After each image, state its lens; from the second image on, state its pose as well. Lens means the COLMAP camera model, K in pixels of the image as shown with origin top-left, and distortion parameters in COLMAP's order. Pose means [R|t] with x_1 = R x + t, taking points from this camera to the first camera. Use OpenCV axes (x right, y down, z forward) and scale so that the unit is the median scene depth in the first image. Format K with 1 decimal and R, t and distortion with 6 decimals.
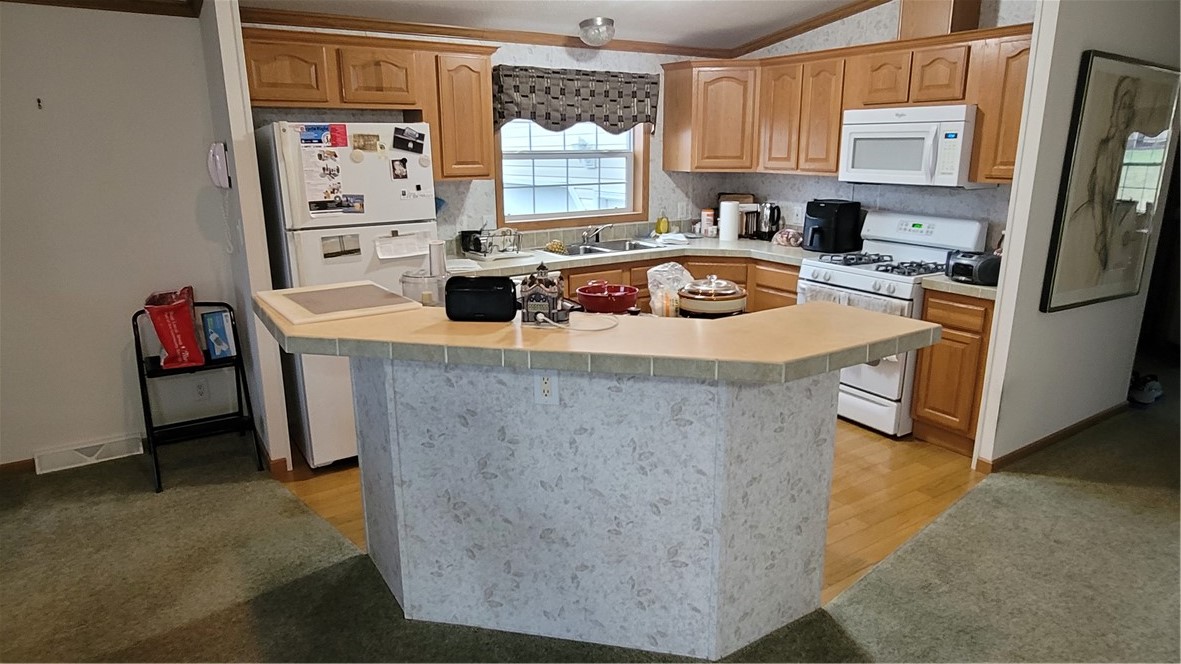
lens RADIAL K [[717.1, 0, 591.8], [0, 717.1, 329.1], [0, 0, 1]] dist [0.000662, 0.000355]
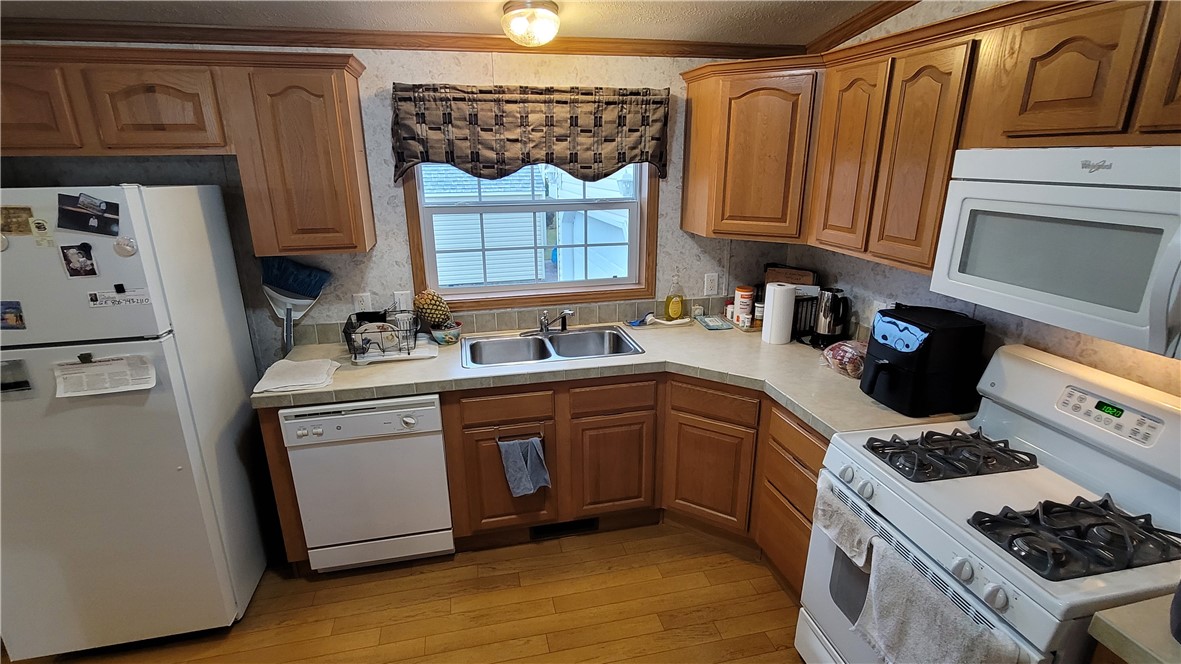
lens RADIAL K [[556.1, 0, 588.5], [0, 556.1, 338.9], [0, 0, 1]] dist [-0.000694, -0.000377]
pose [[0.937843, 0.105977, -0.330484, 0.237352], [-0.083336, 0.993143, 0.081984, -0.174505], [0.336907, -0.049347, 0.940244, 0.519538]]
